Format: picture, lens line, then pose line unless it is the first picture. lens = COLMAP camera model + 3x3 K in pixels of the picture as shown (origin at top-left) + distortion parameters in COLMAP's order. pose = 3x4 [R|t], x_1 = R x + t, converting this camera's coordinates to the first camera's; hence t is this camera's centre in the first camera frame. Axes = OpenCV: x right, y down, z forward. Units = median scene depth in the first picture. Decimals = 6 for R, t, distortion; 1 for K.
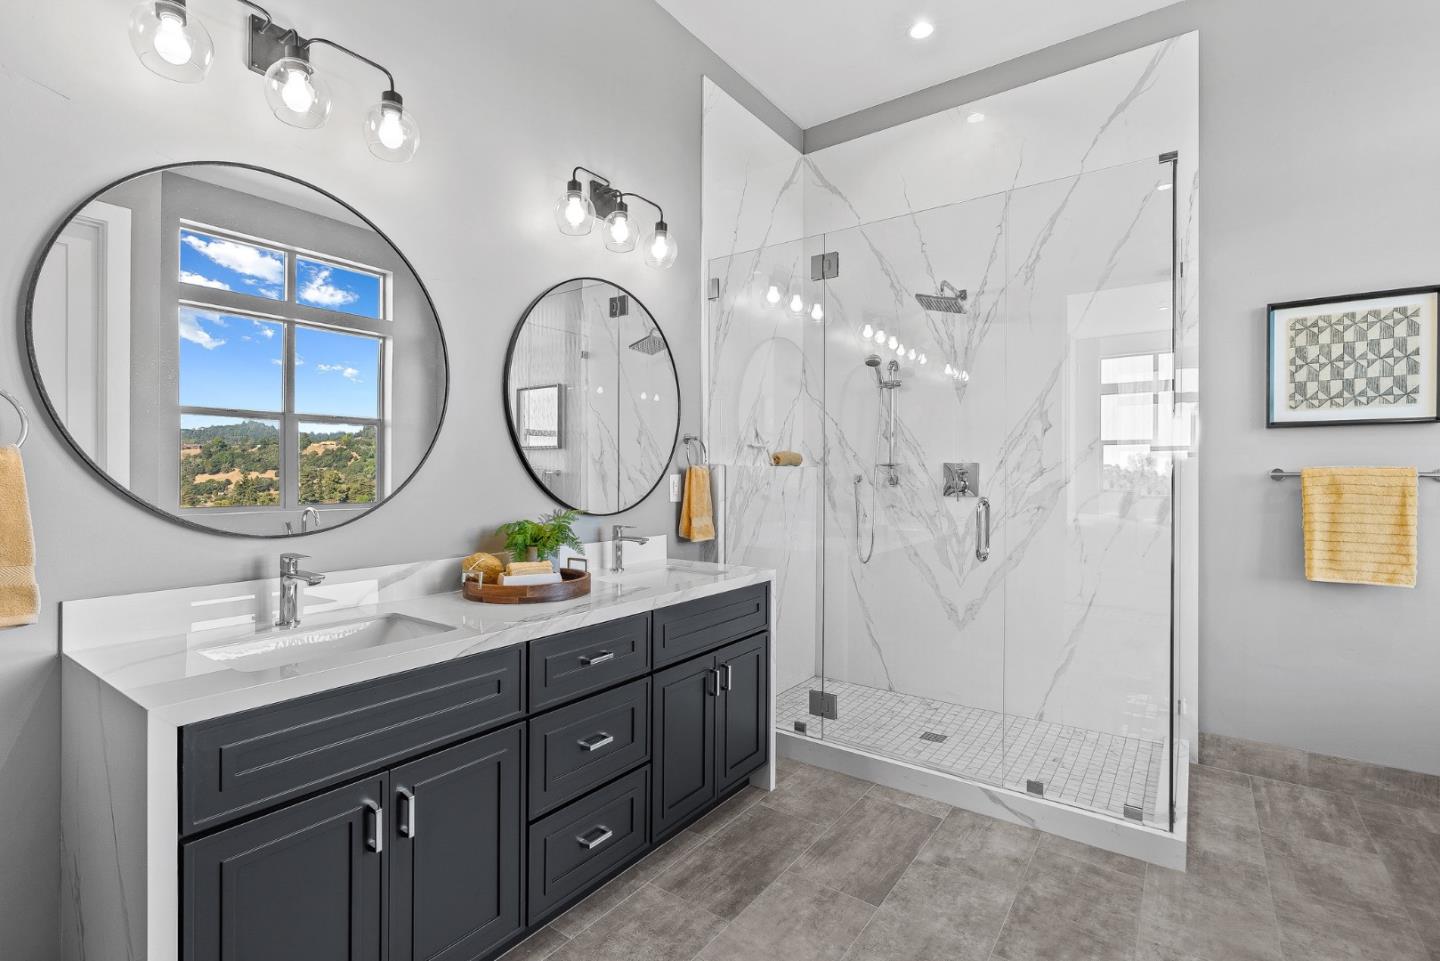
lens RADIAL K [[660.1, 0, 719.8], [0, 660.1, 474.5], [0, 0, 1]] dist [-0.004064, 0.004567]
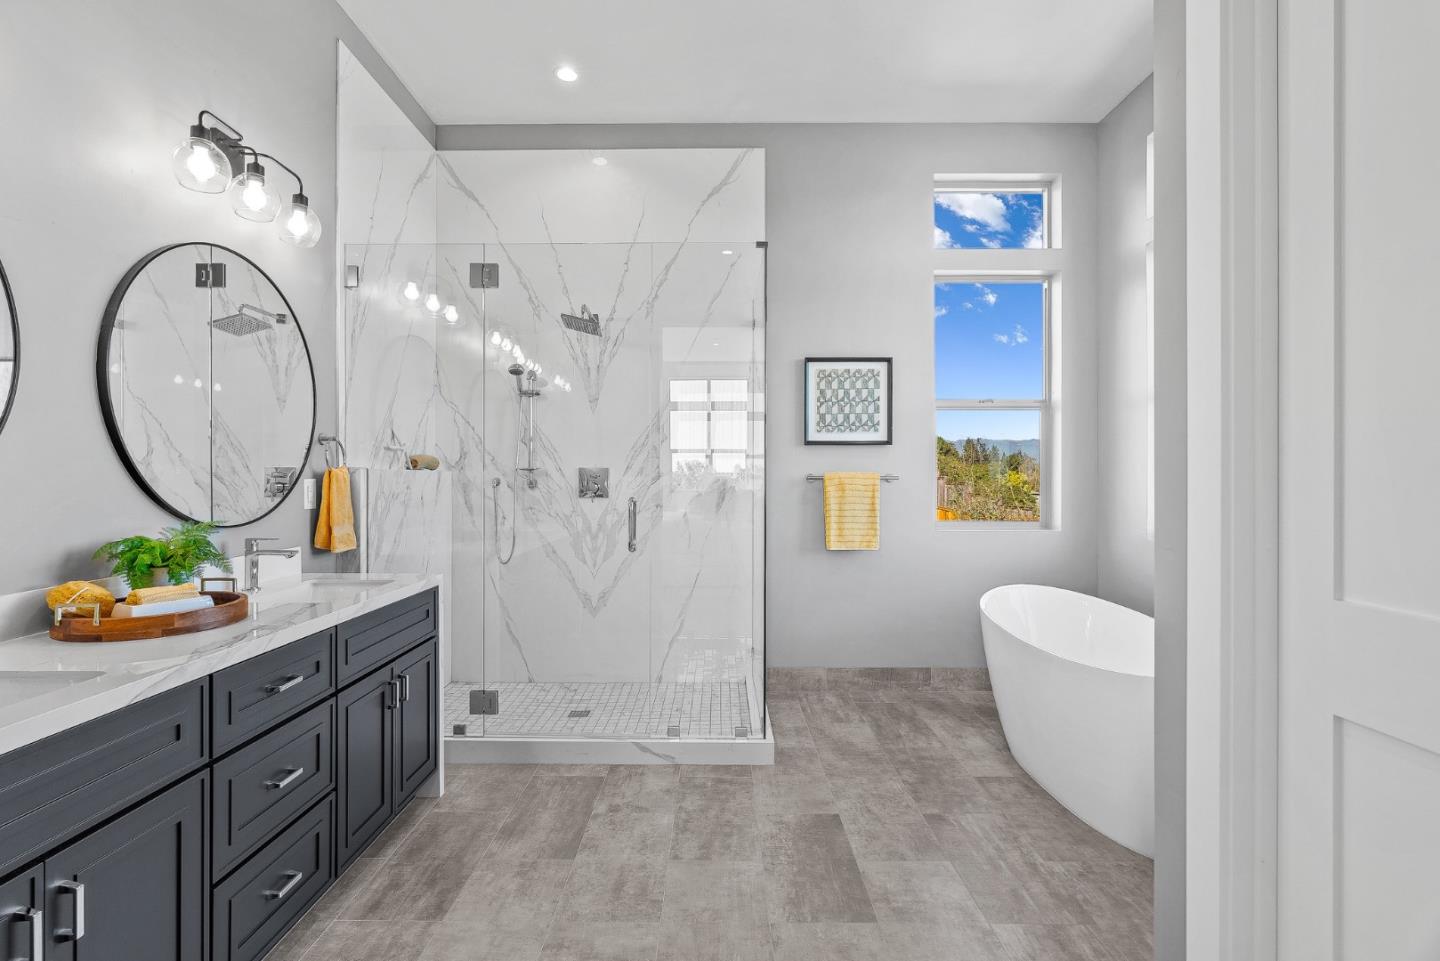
lens RADIAL K [[660.1, 0, 706.6], [0, 660.1, 480.4], [0, 0, 1]] dist [-0.004064, 0.004567]
pose [[0.820512, -0.004396, 0.571612, -0.166292], [0.002348, 0.999988, 0.004321, -0.000643], [-0.571624, -0.002203, 0.820513, -0.045698]]
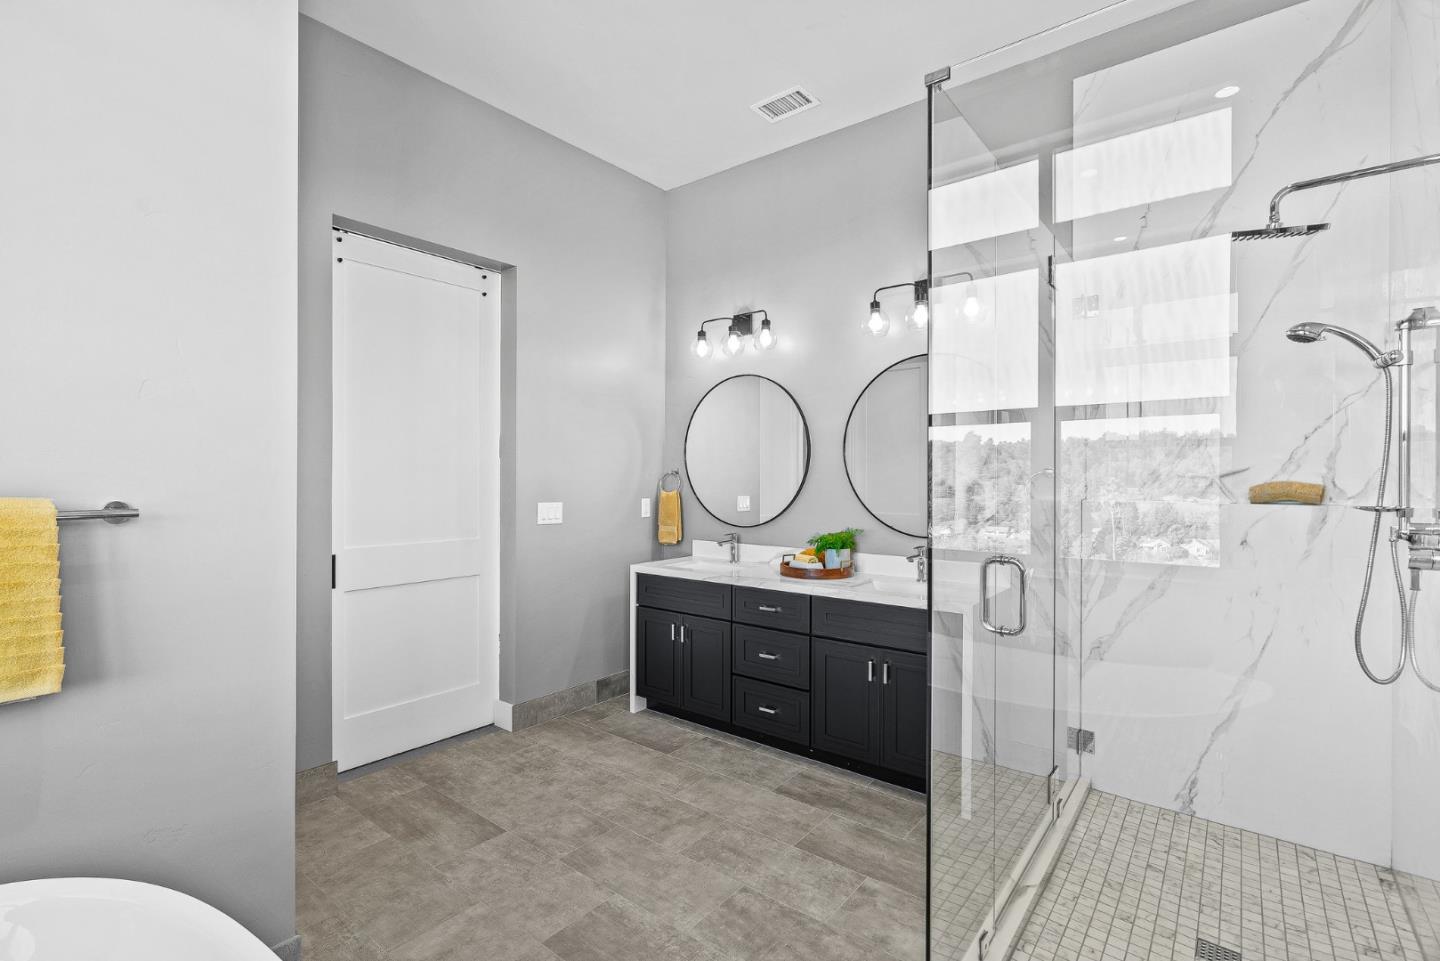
lens RADIAL K [[660.1, 0, 713.4], [0, 660.1, 486.4], [0, 0, 1]] dist [-0.004064, 0.004567]
pose [[-0.045787, 0.008891, -0.998912, 1.173788], [-0.005084, 0.999945, 0.009133, -0.048979], [0.998938, 0.005496, -0.045739, 0.684268]]
